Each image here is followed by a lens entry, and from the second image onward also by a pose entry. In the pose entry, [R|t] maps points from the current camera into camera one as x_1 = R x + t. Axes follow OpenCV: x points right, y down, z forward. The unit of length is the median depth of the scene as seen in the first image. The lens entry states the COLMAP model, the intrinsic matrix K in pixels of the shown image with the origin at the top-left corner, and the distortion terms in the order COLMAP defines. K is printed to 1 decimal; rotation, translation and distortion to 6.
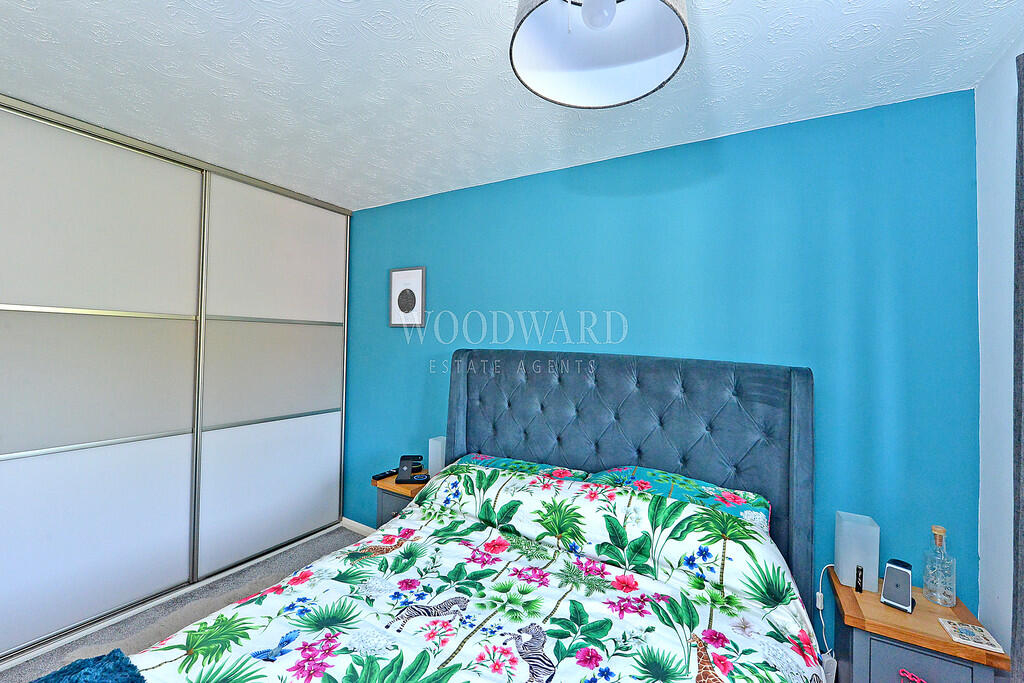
lens RADIAL K [[405.7, 0, 509.7], [0, 405.7, 340.1], [0, 0, 1]] dist [-0.006838, -0.000248]
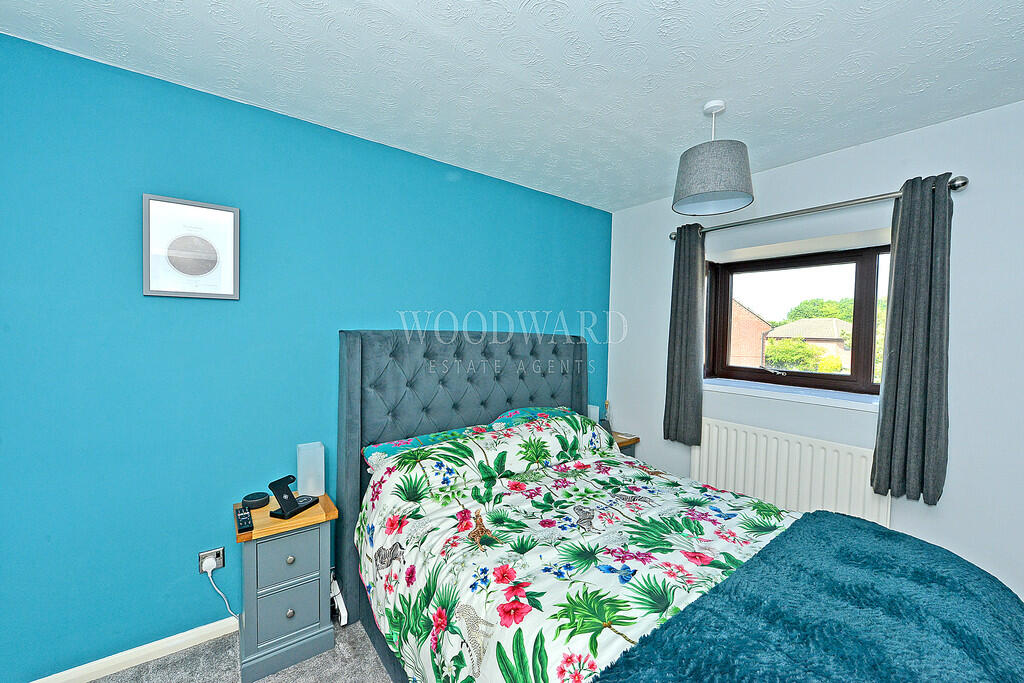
lens RADIAL K [[405.7, 0, 509.7], [0, 405.7, 340.1], [0, 0, 1]] dist [-0.006838, -0.000248]
pose [[0.376974, -0.042938, 0.925228, -1.343139], [-0.014524, 0.998528, 0.052257, -0.014945], [-0.926110, -0.033137, 0.375795, 0.630360]]
